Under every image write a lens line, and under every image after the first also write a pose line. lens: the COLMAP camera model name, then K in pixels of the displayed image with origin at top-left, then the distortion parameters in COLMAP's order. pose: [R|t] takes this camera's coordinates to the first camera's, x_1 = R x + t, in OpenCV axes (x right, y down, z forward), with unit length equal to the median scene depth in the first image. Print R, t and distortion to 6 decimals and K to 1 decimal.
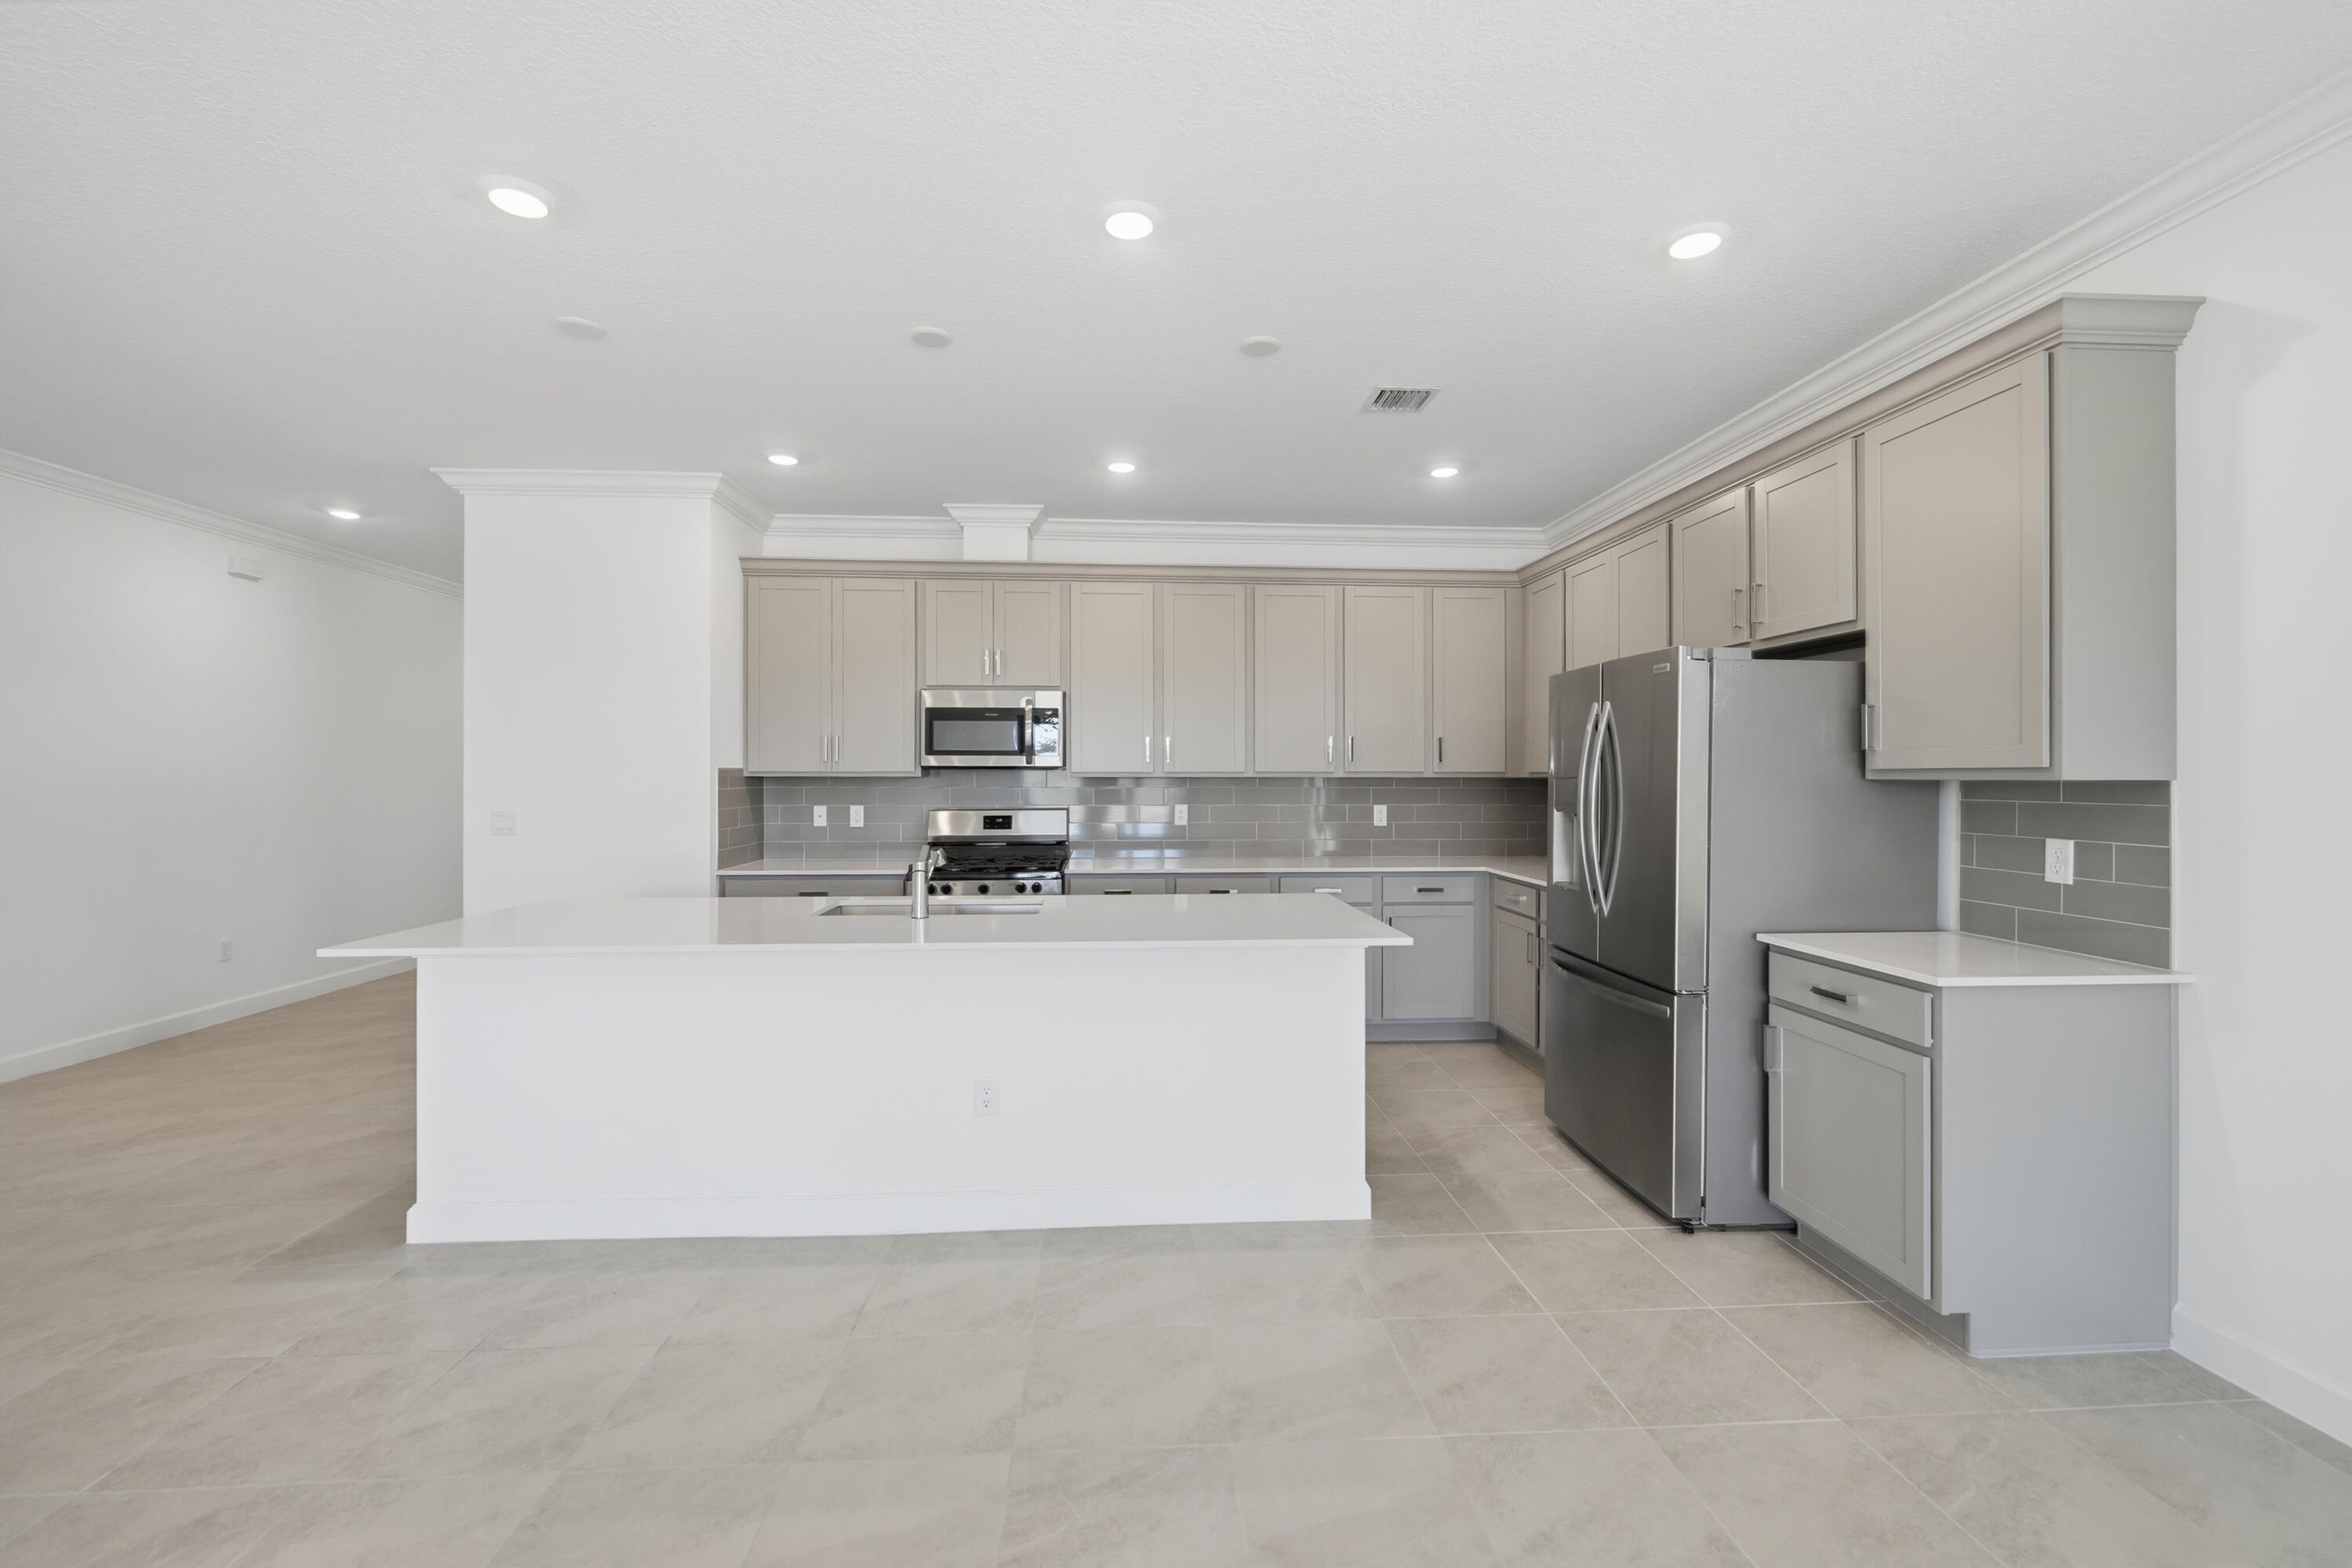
lens RADIAL K [[983.6, 0, 1187.8], [0, 983.6, 777.2], [0, 0, 1]] dist [0.000343, -0.000056]
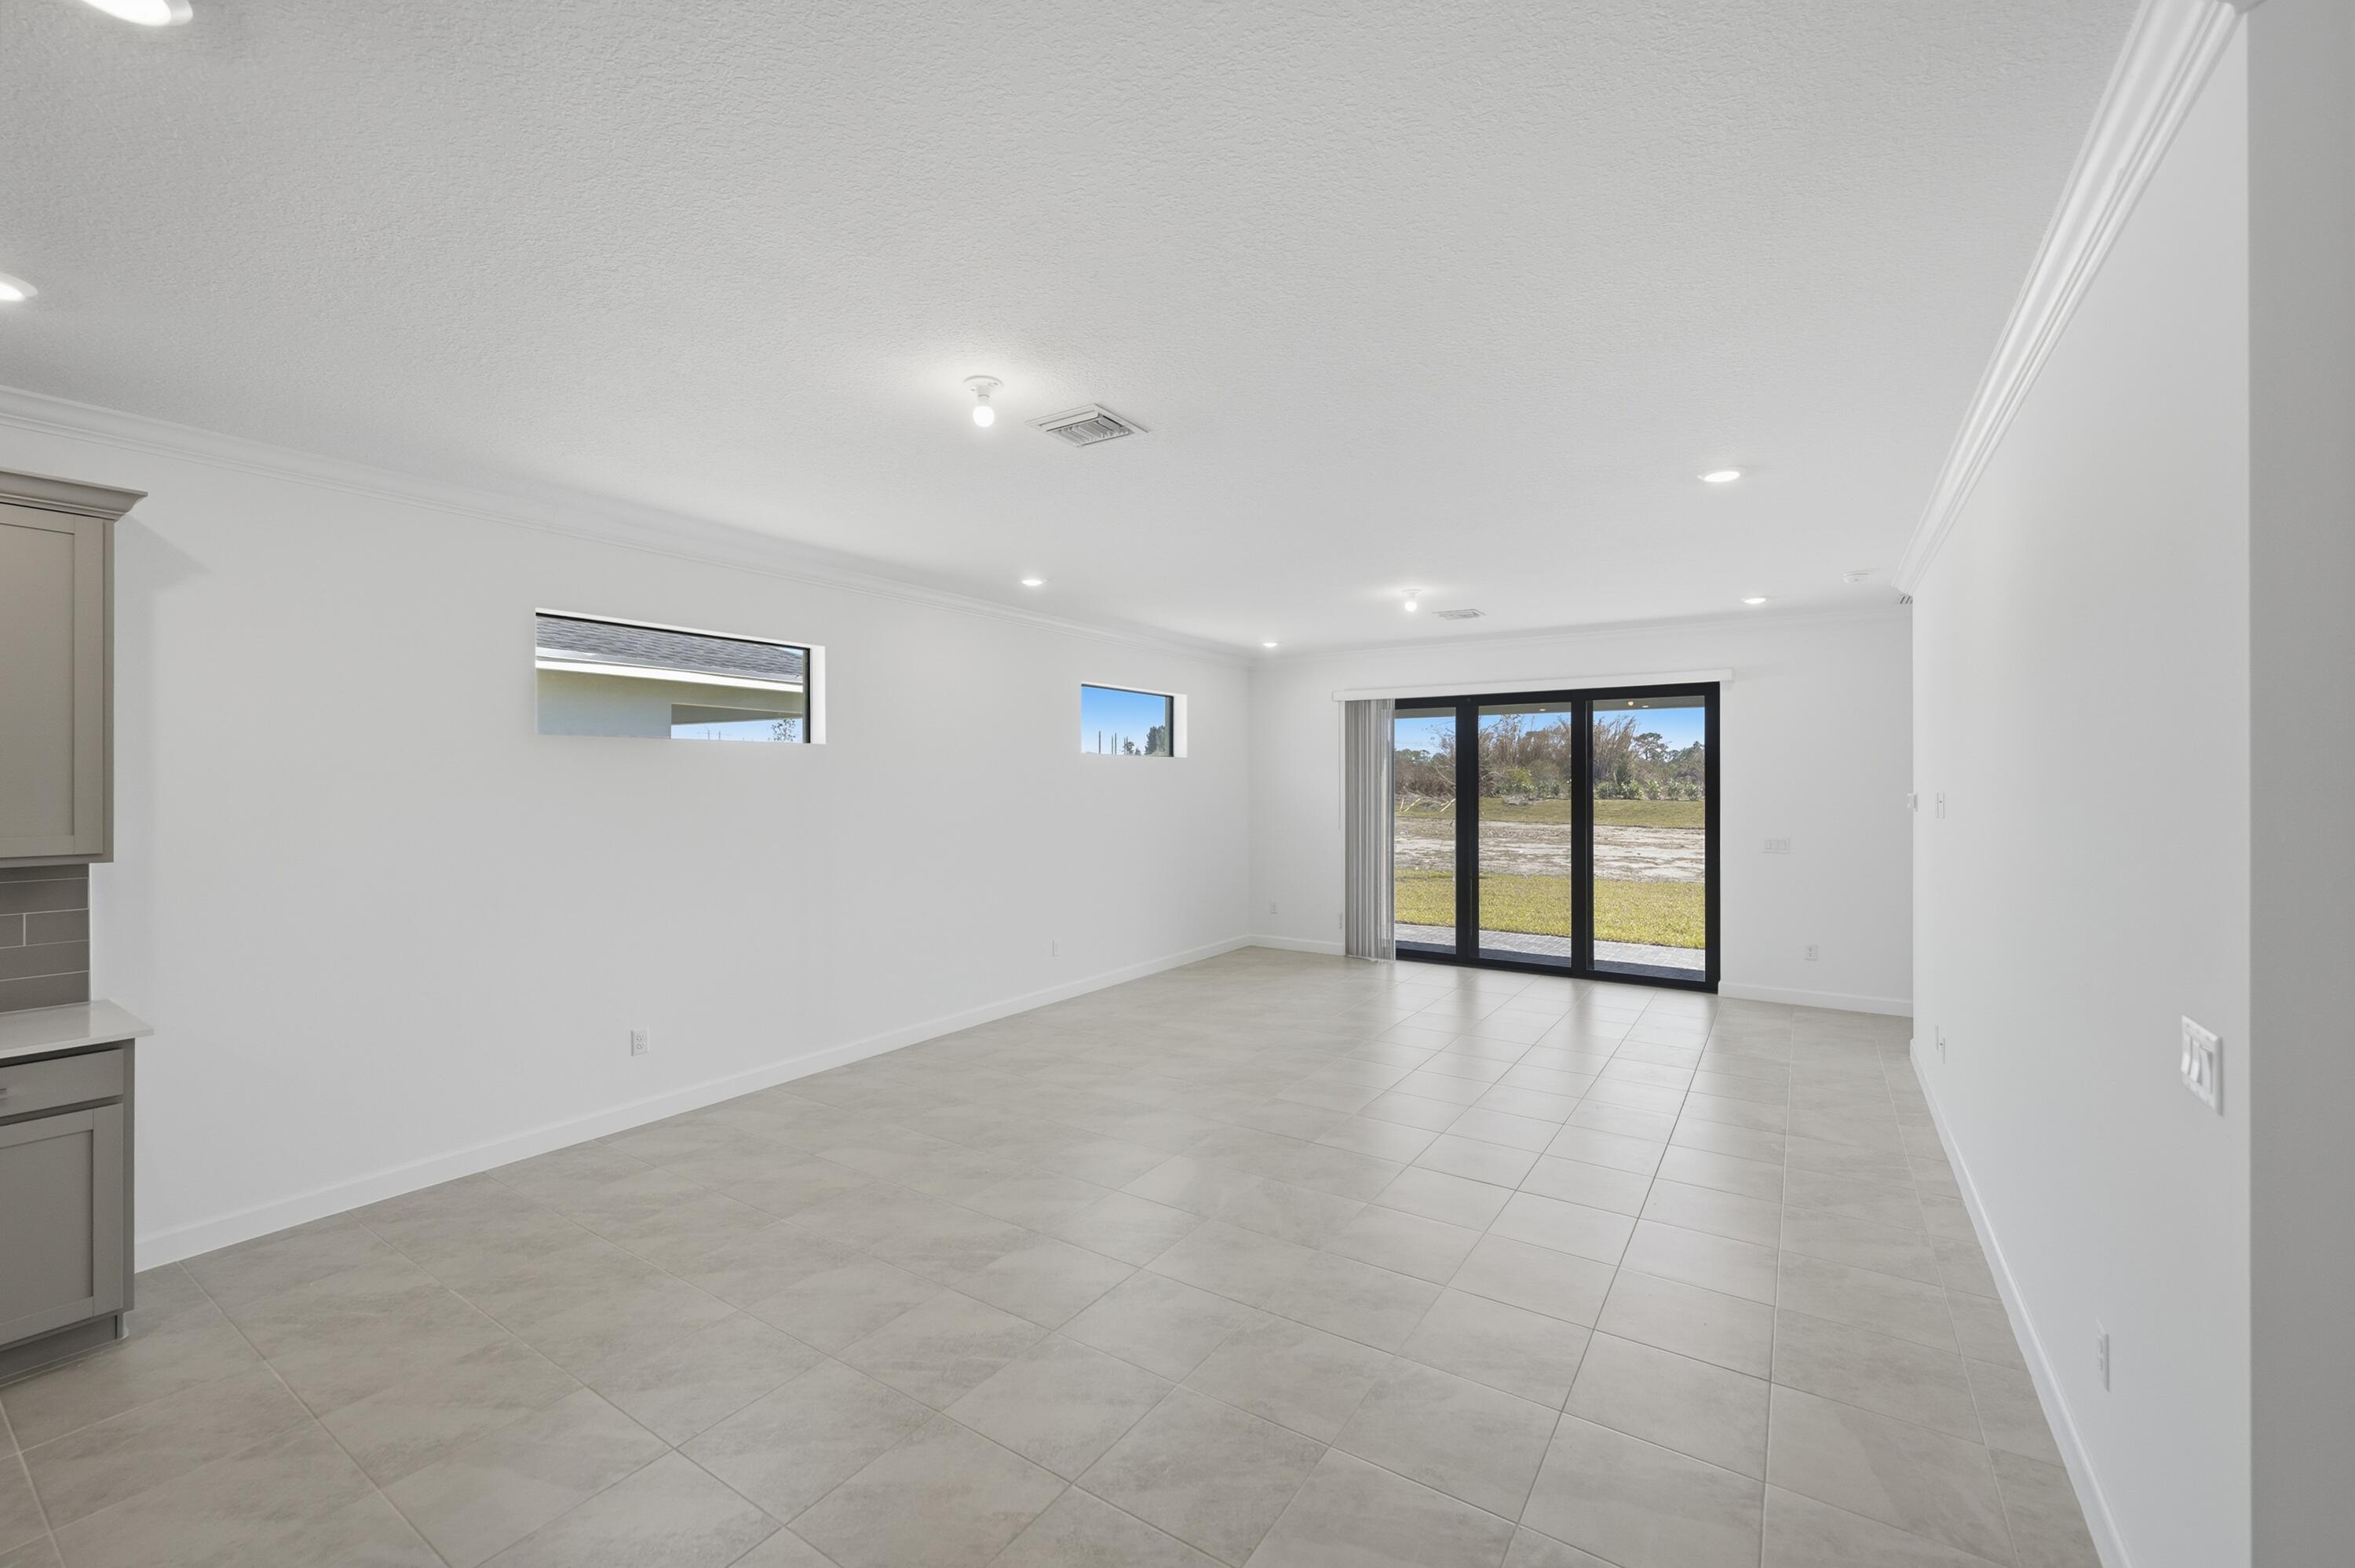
lens RADIAL K [[947.2, 0, 1177.5], [0, 947.2, 784.0], [0, 0, 1]] dist [-0.003346, -0.000183]
pose [[-0.793219, -0.005374, 0.608913, -0.448168], [-0.003220, 0.999984, 0.004630, -0.052653], [-0.608928, 0.001712, -0.793224, 0.531201]]
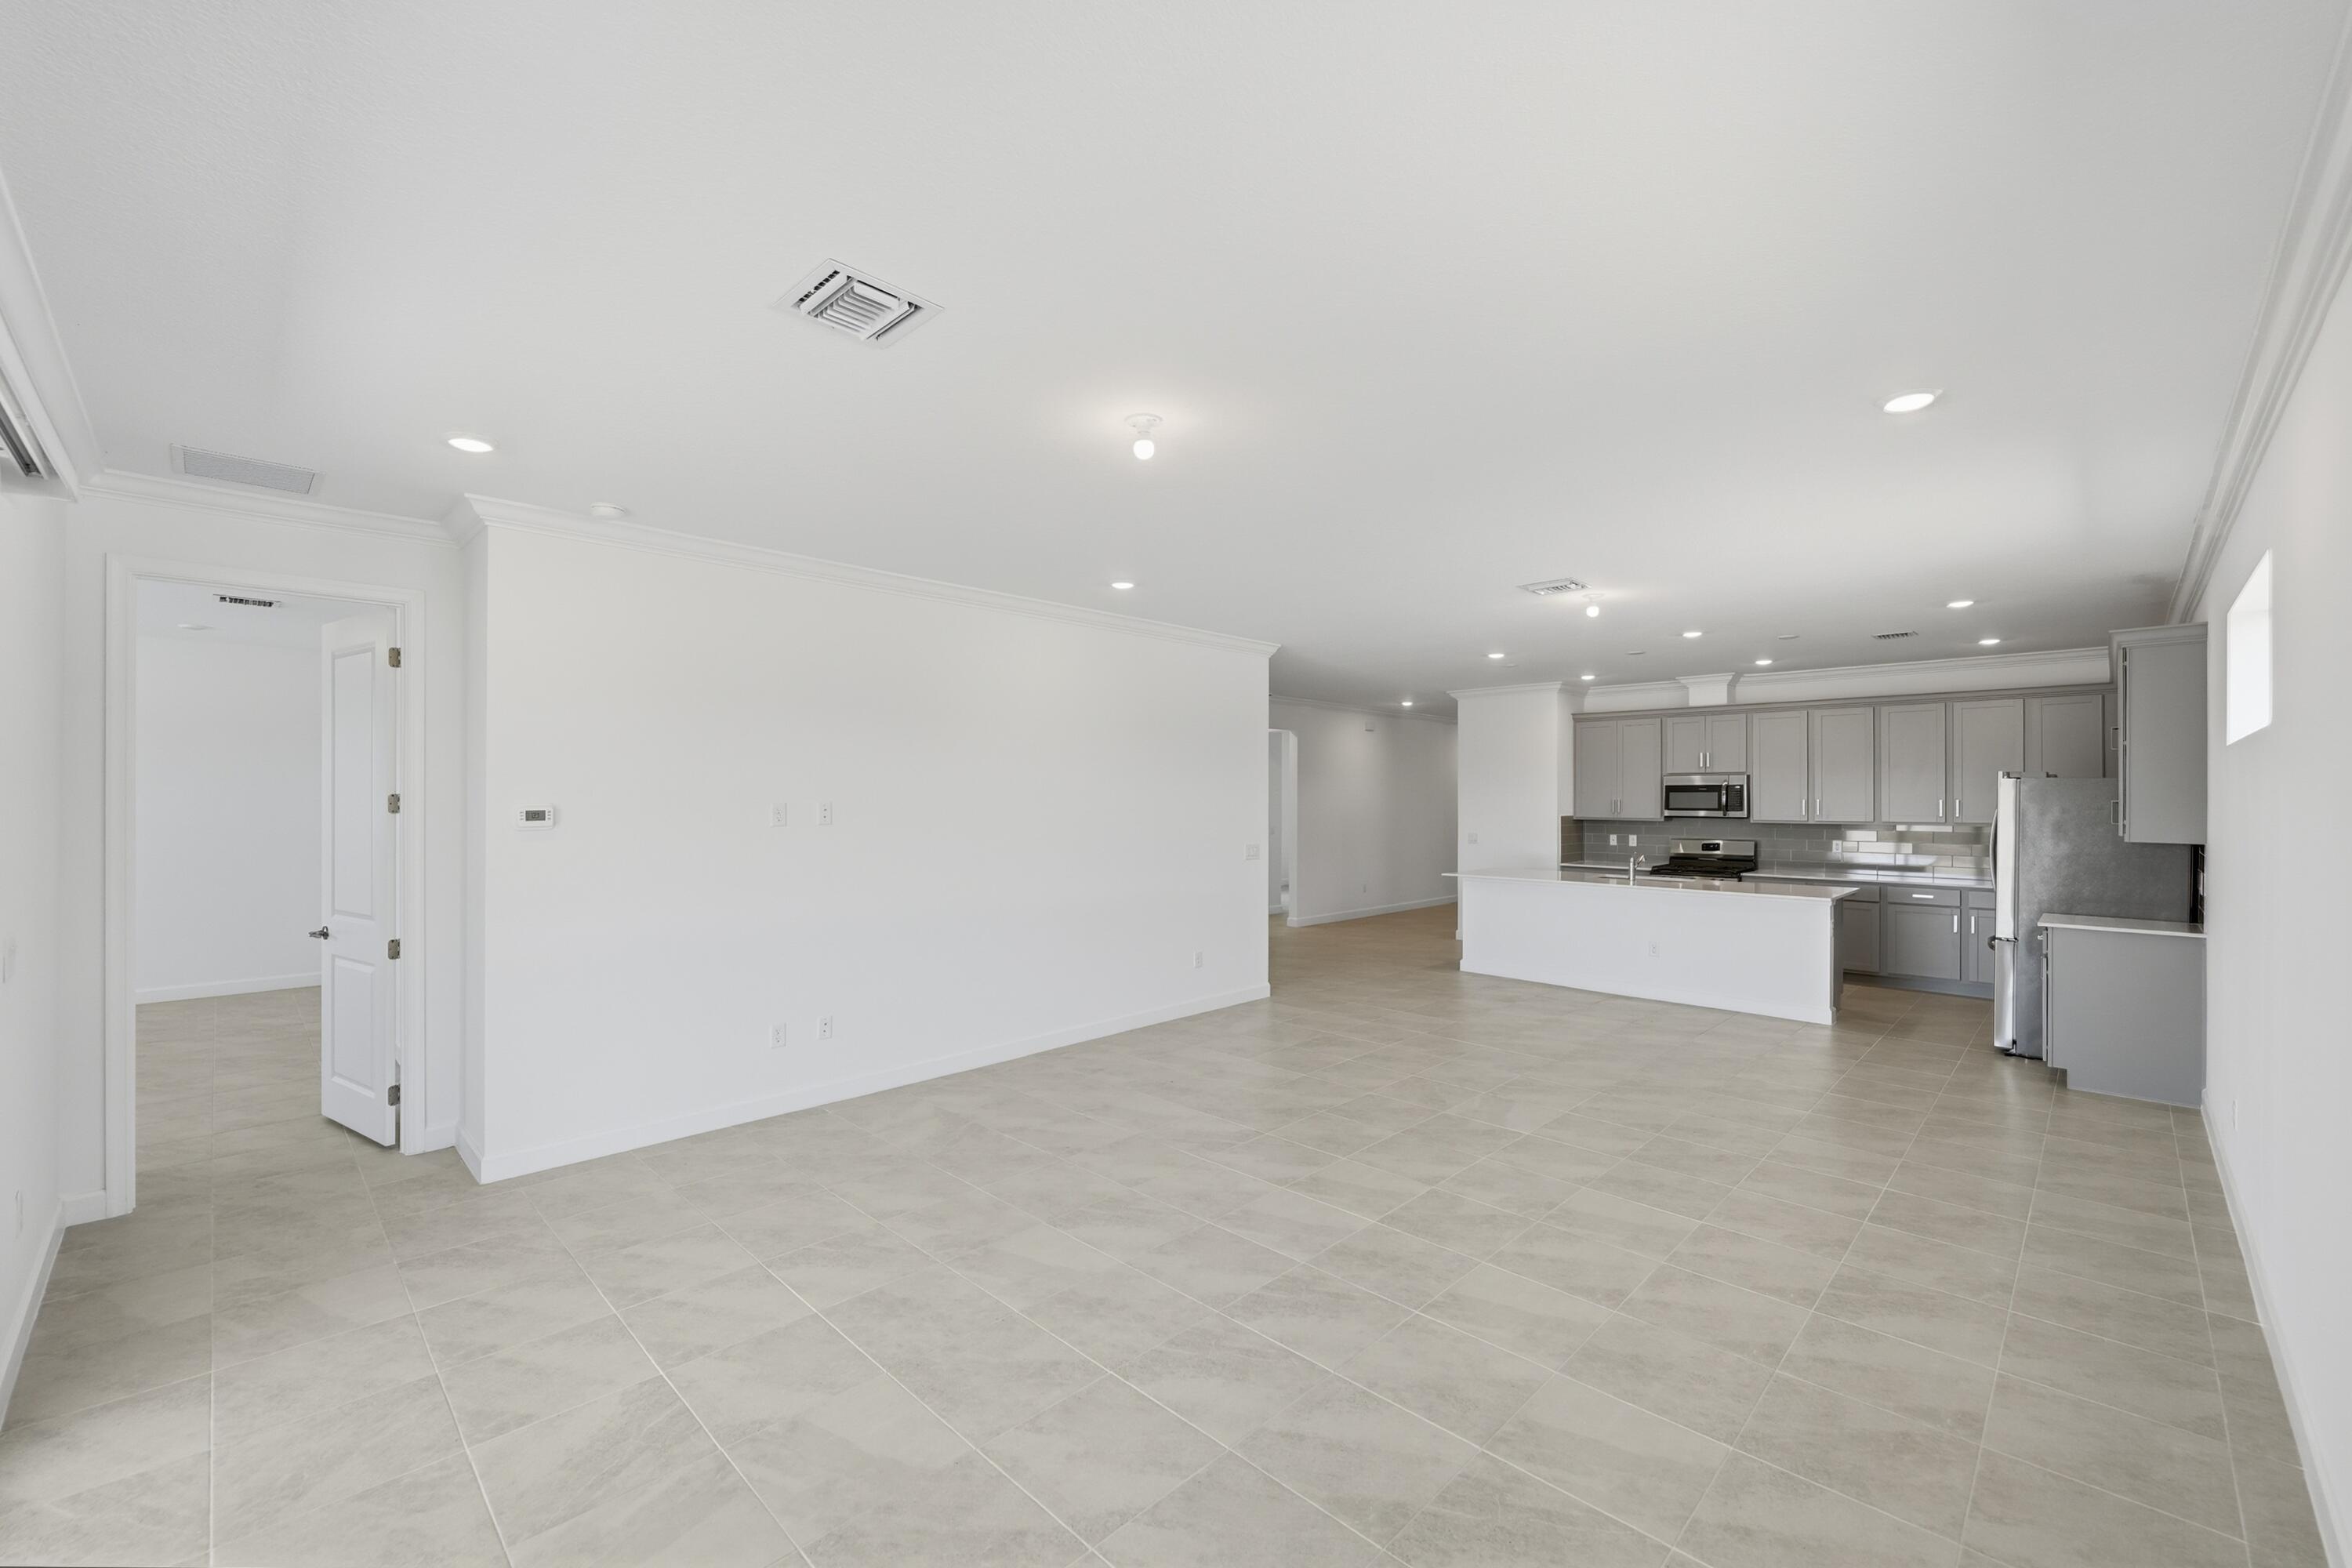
lens RADIAL K [[952.2, 0, 1172.0], [0, 952.2, 792.9], [0, 0, 1]] dist [-0.000471, -0.000165]
pose [[0.656508, -0.004177, -0.754307, 0.513170], [-0.000673, 0.999981, -0.006124, -0.044837], [0.754318, 0.004528, 0.656493, -0.967636]]
